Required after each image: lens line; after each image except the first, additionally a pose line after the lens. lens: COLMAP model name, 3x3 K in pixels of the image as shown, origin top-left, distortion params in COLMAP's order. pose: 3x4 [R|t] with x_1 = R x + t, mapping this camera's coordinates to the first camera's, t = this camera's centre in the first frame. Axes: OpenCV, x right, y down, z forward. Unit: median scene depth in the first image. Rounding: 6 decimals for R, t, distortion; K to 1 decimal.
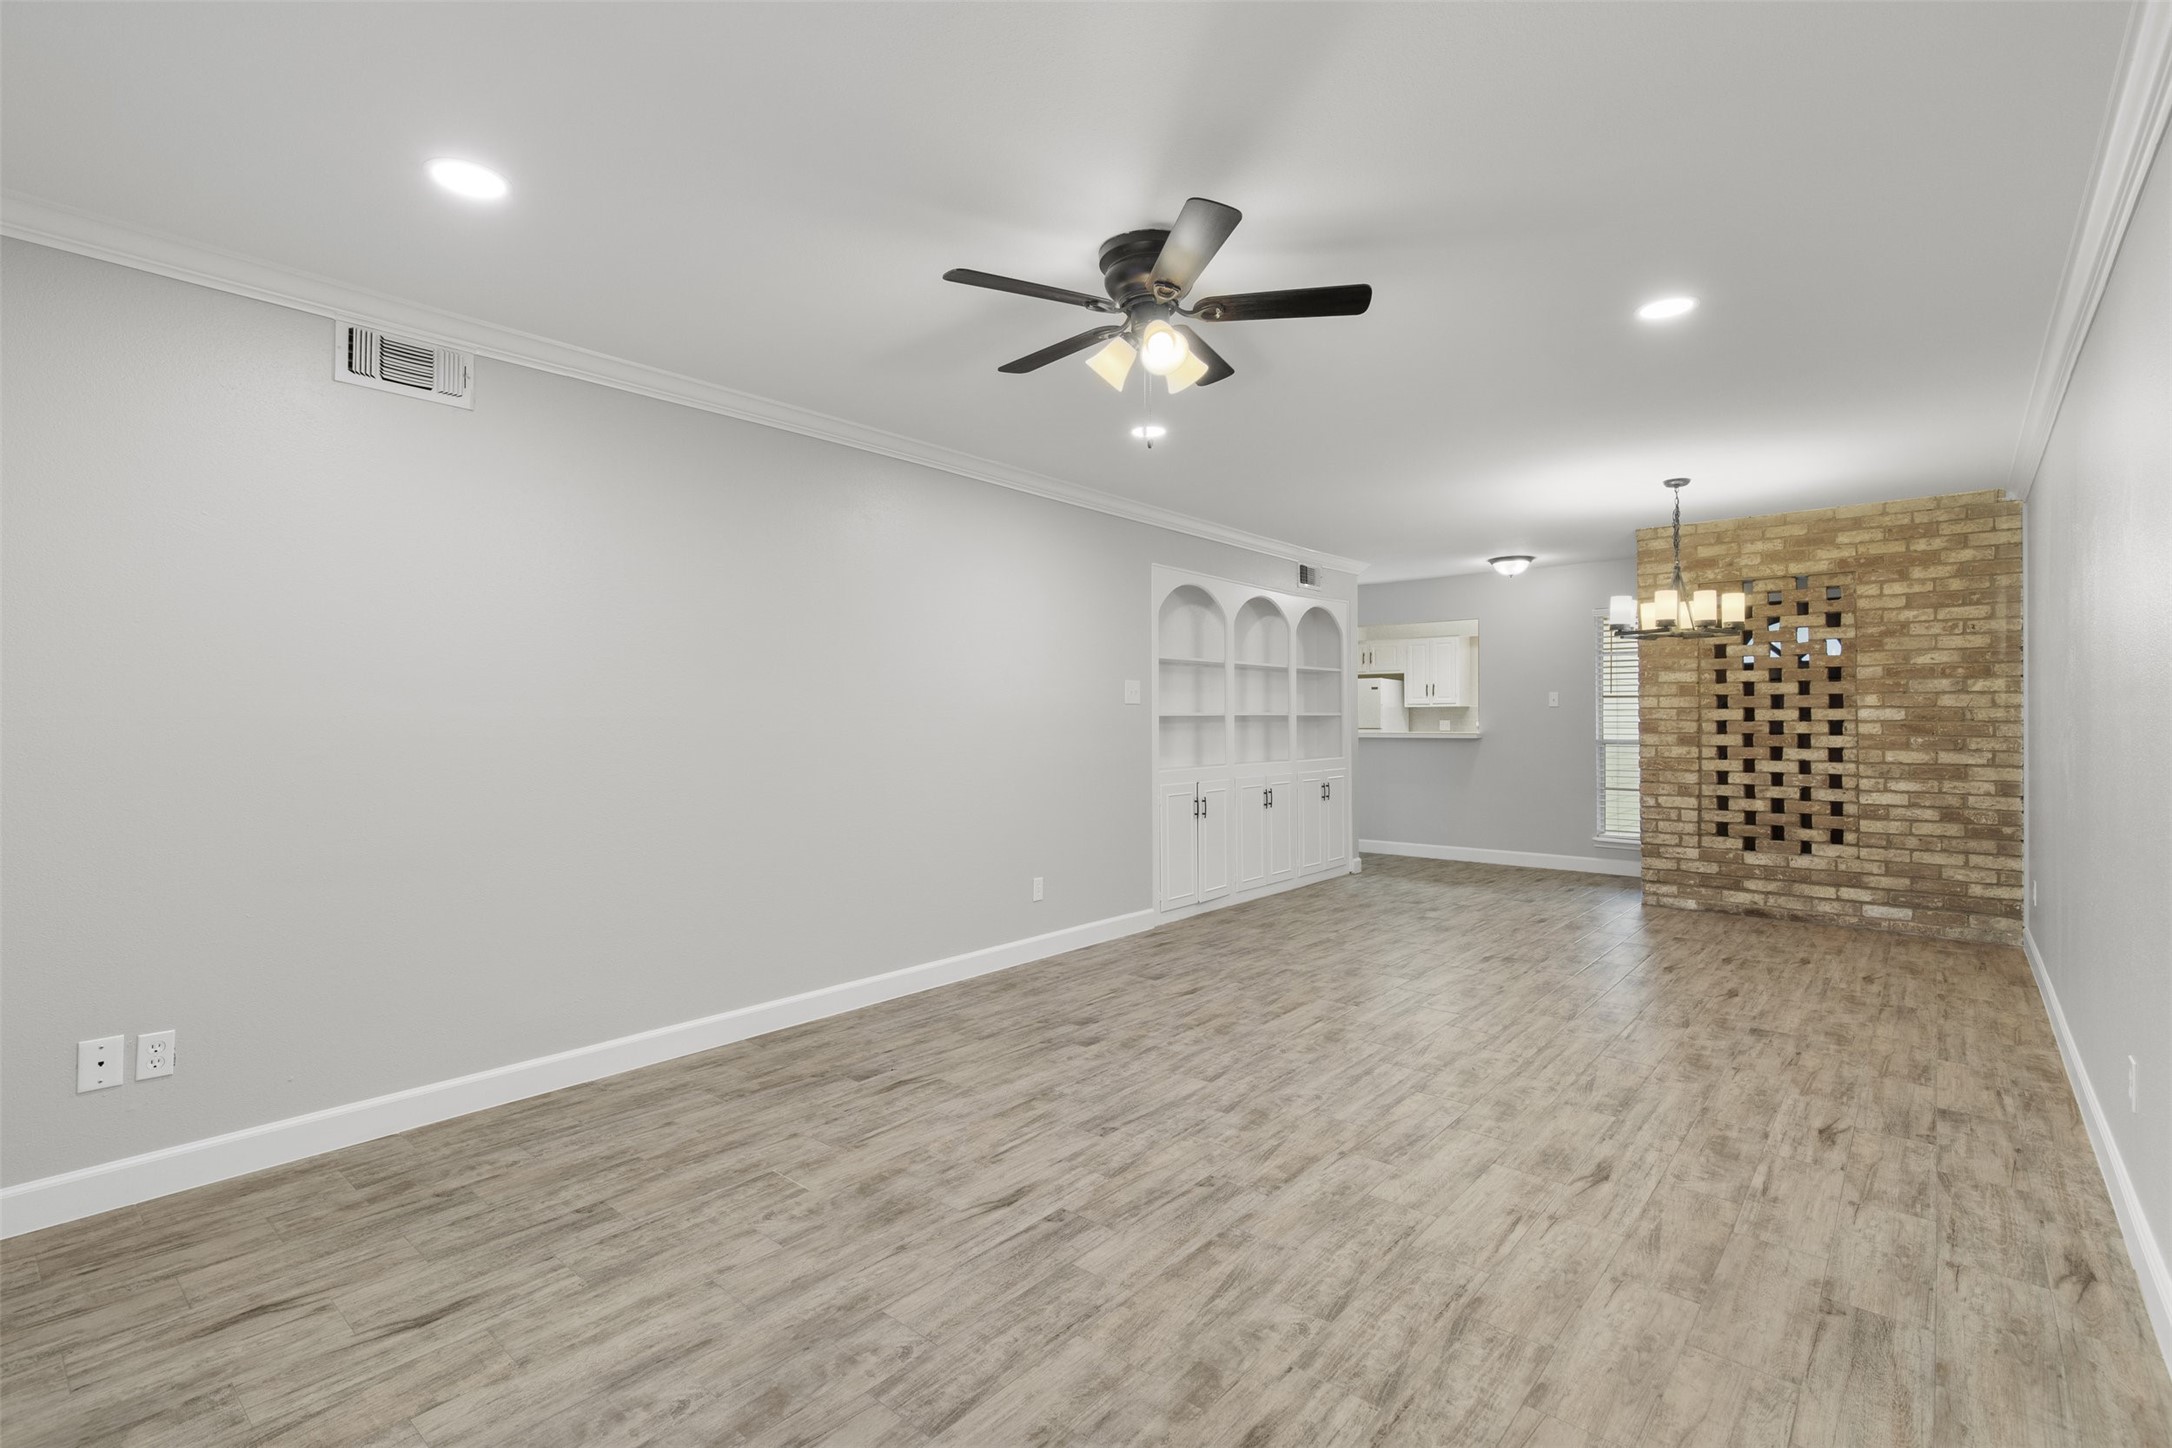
lens RADIAL K [[984.8, 0, 1090.8], [0, 984.8, 697.5], [0, 0, 1]] dist [0.009020, -0.001834]
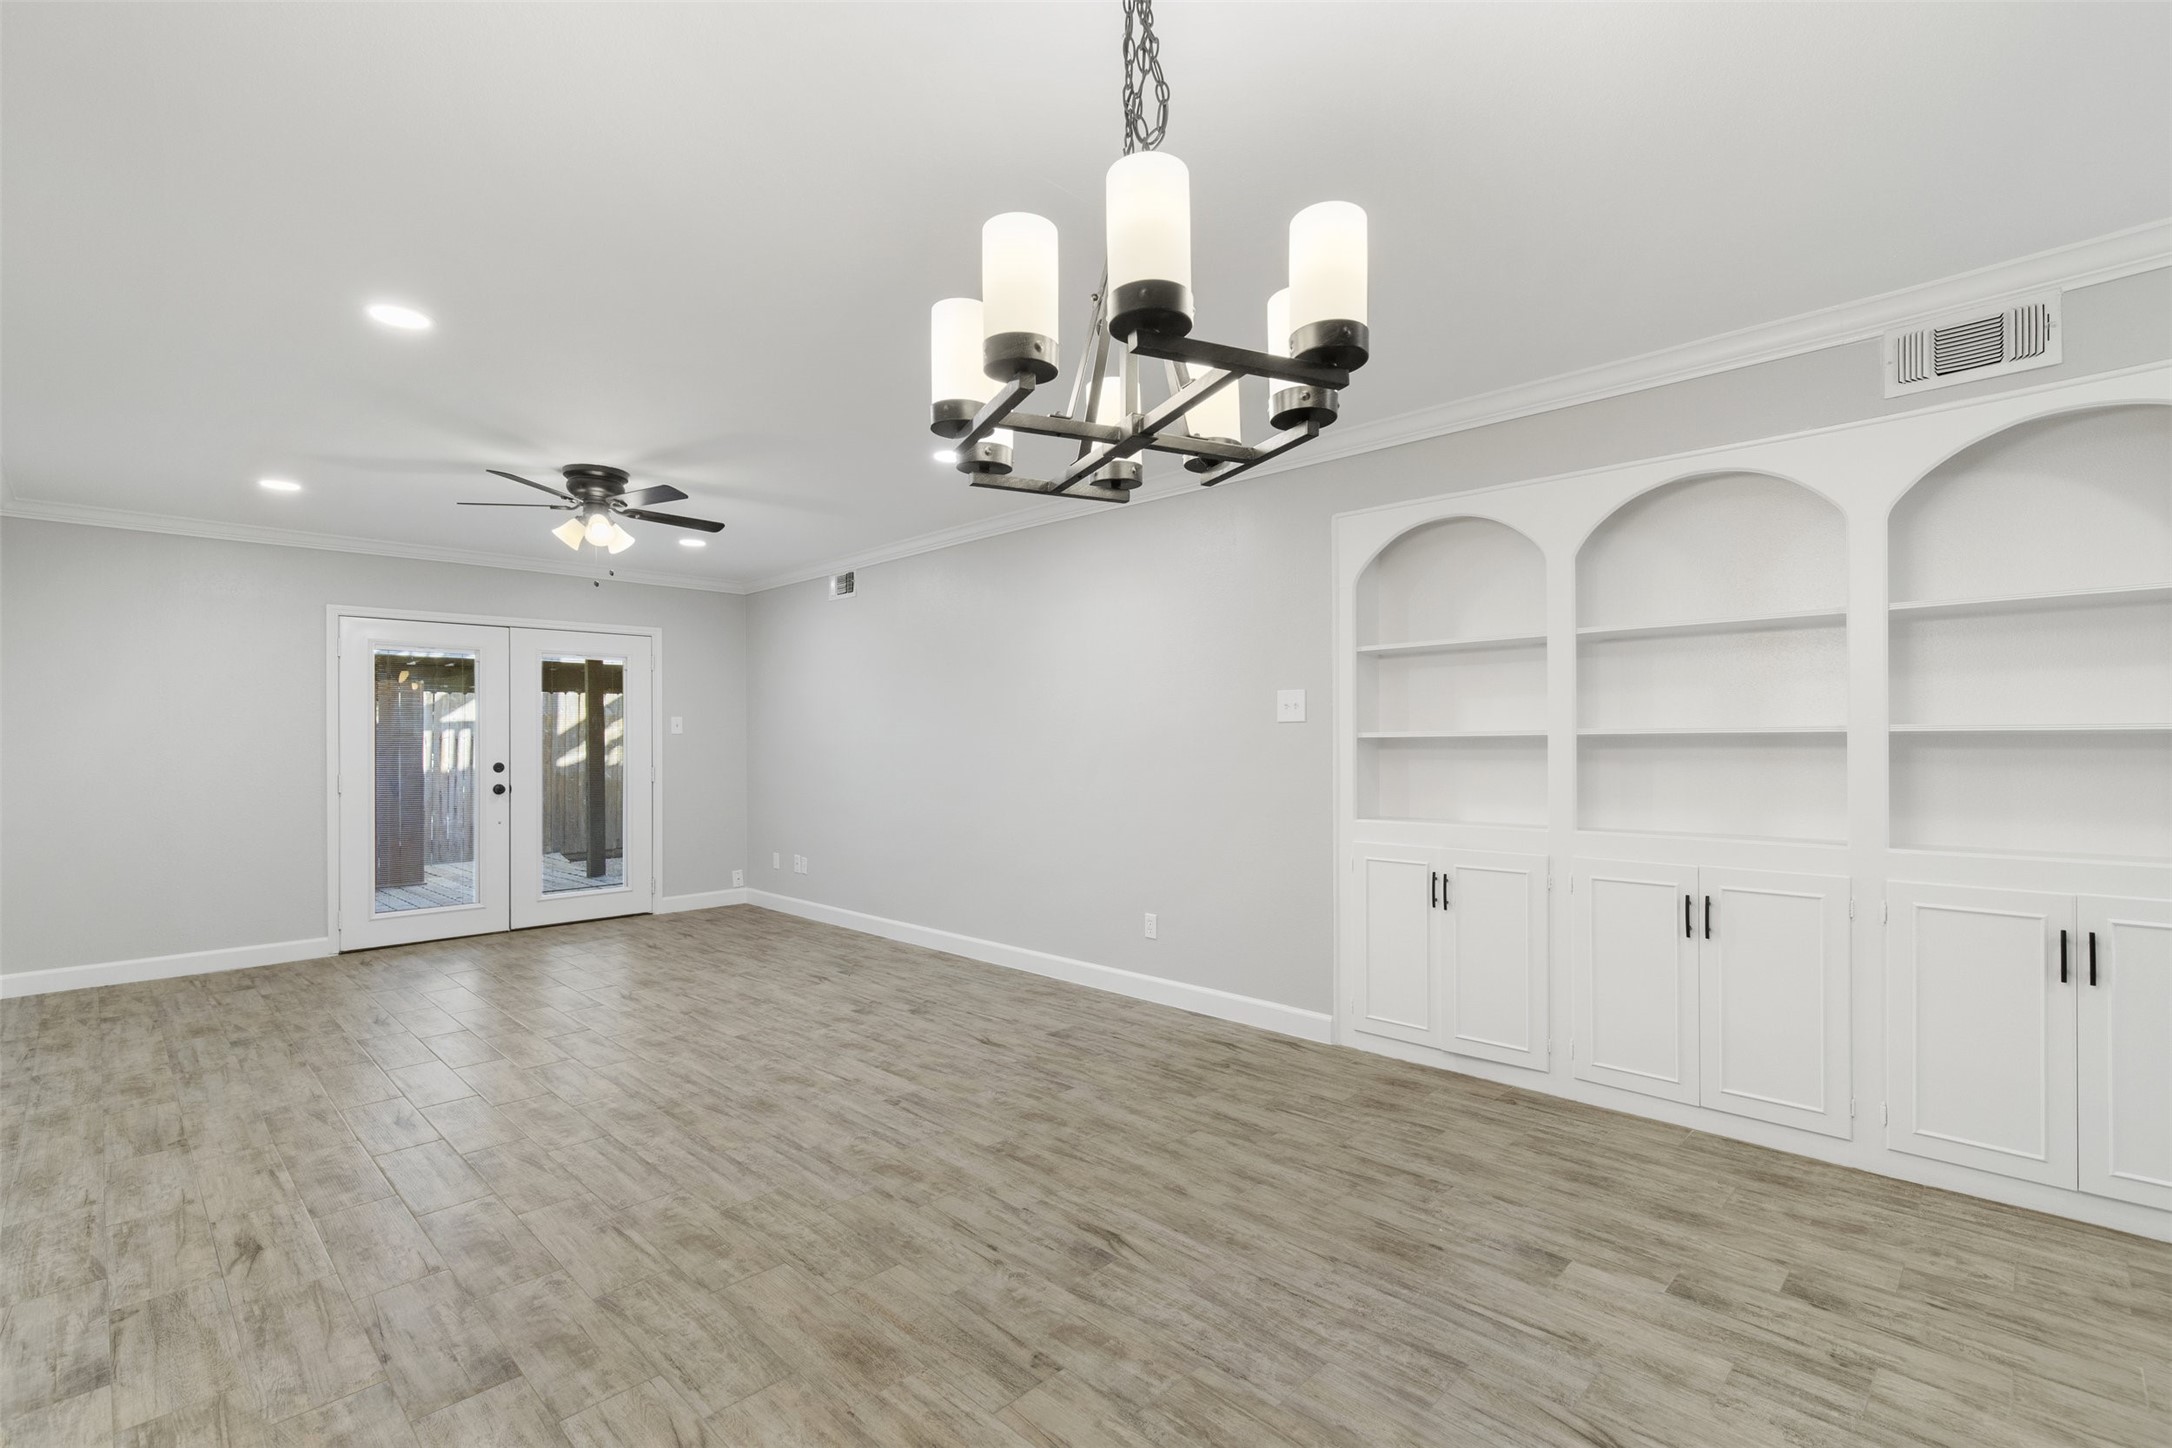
lens RADIAL K [[984.8, 0, 1105.7], [0, 984.8, 734.2], [0, 0, 1]] dist [0.009020, -0.001834]
pose [[-0.063060, -0.005742, -0.997993, 1.201127], [0.027763, 0.999586, -0.007505, 0.026826], [0.997624, -0.028180, -0.062874, 1.396437]]
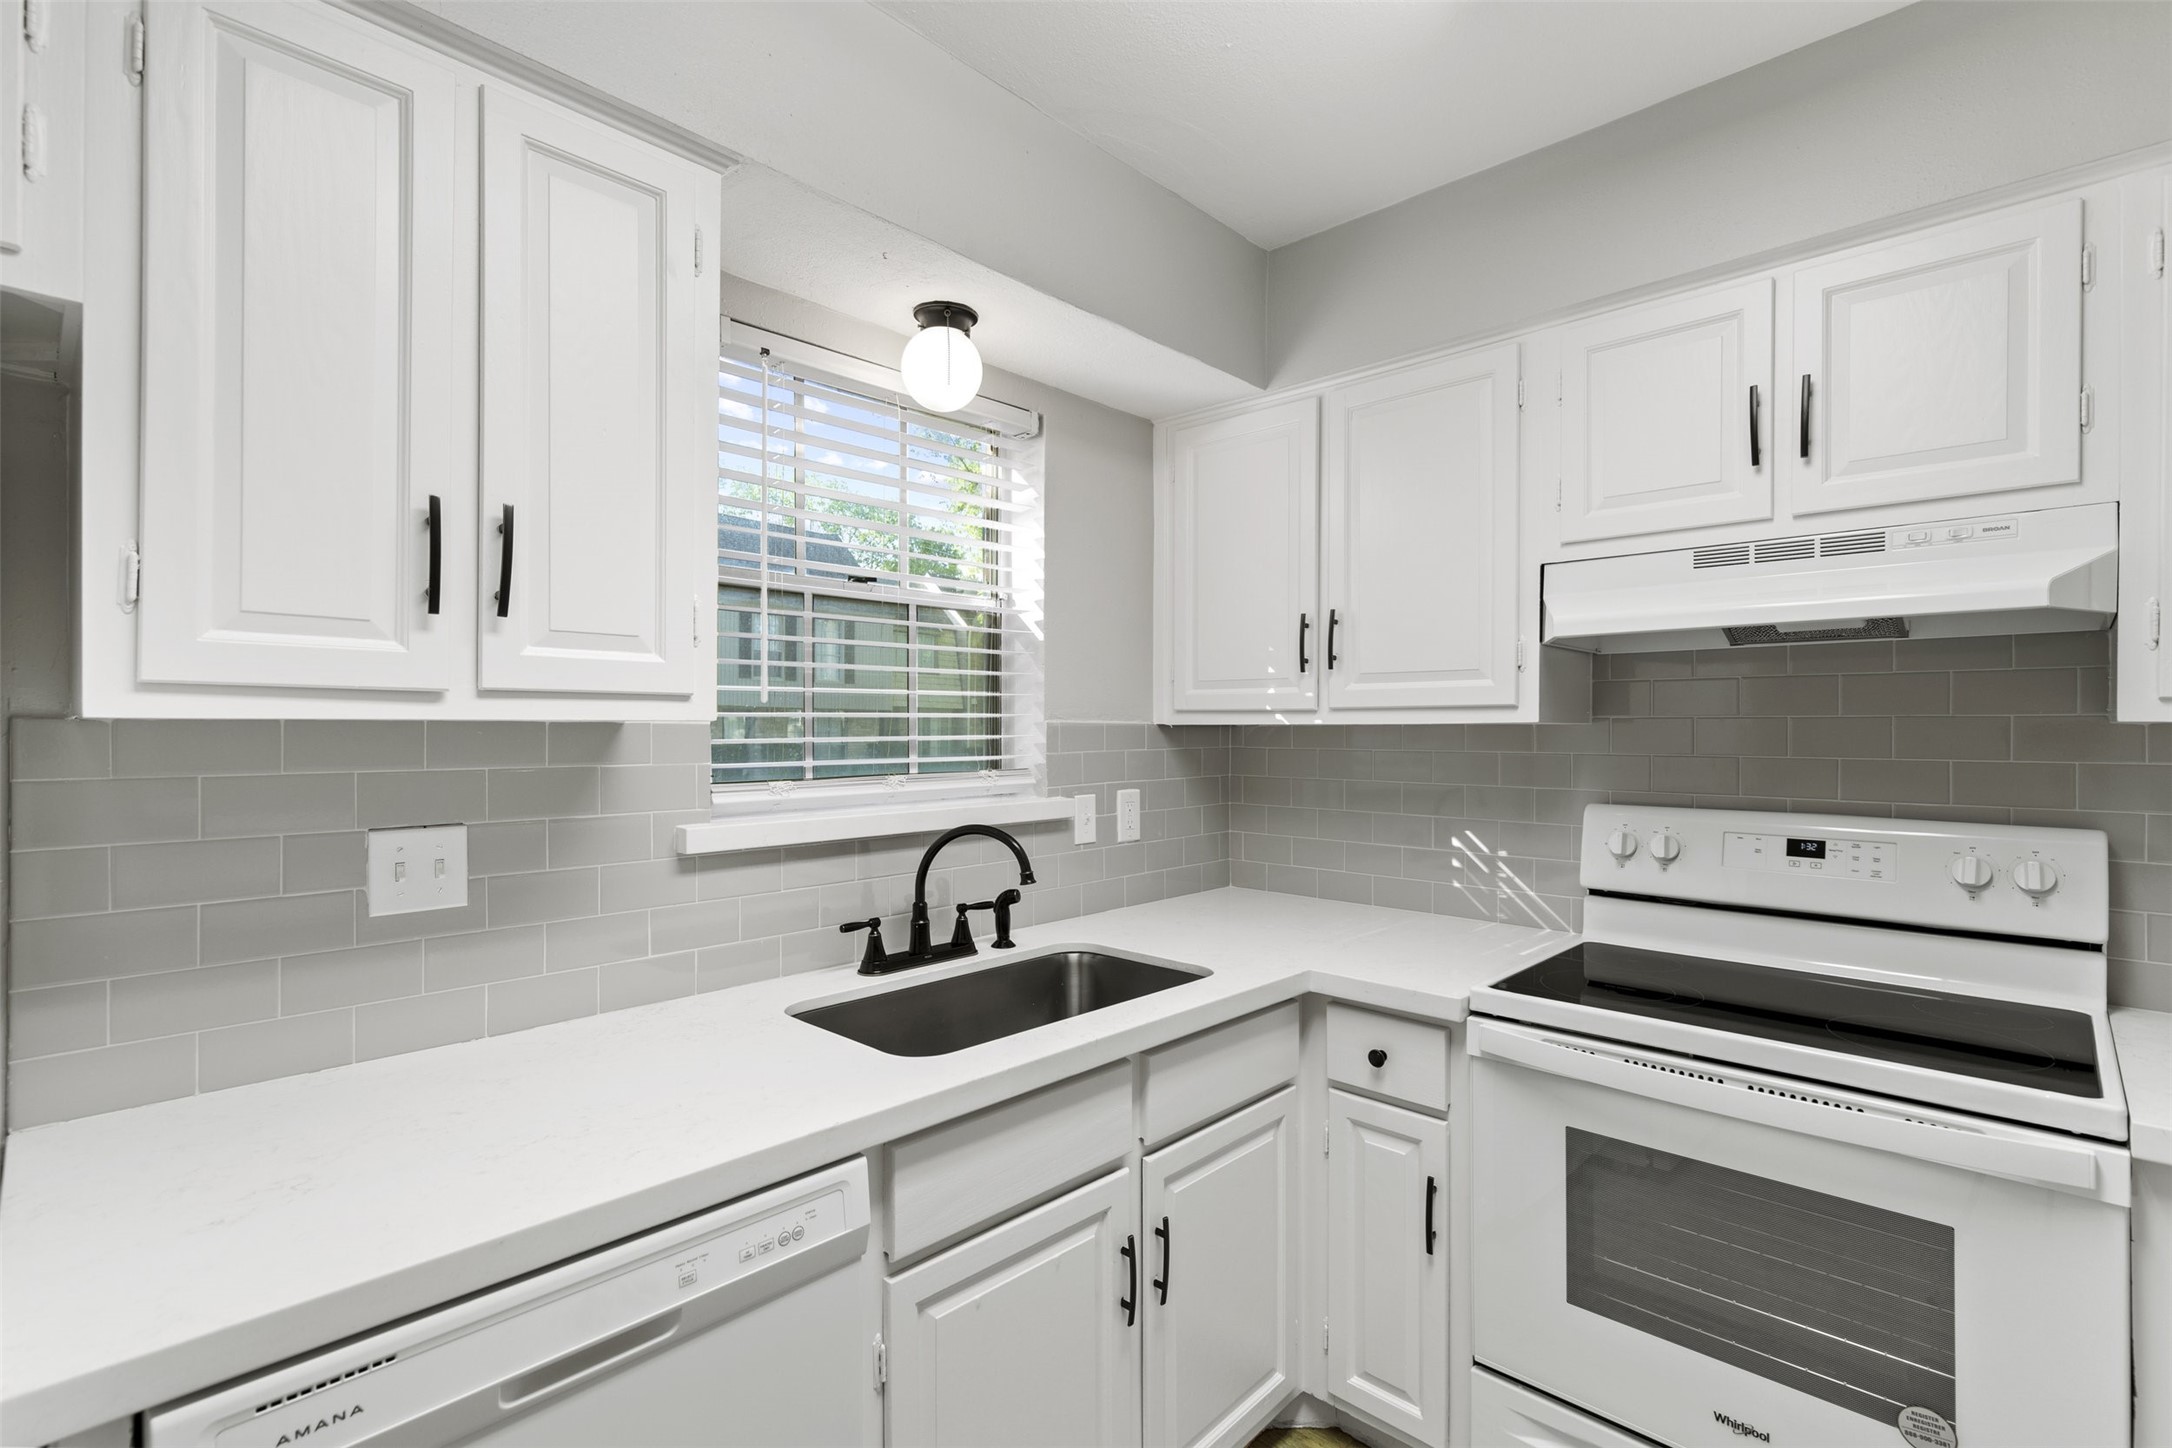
lens RADIAL K [[984.8, 0, 1093.5], [0, 984.8, 729.2], [0, 0, 1]] dist [0.009020, -0.001834]
pose [[0.043199, 0.003445, 0.999061, 0.729523], [-0.031680, 0.999496, -0.002077, 0.024498], [-0.998564, -0.031560, 0.043287, 2.781102]]
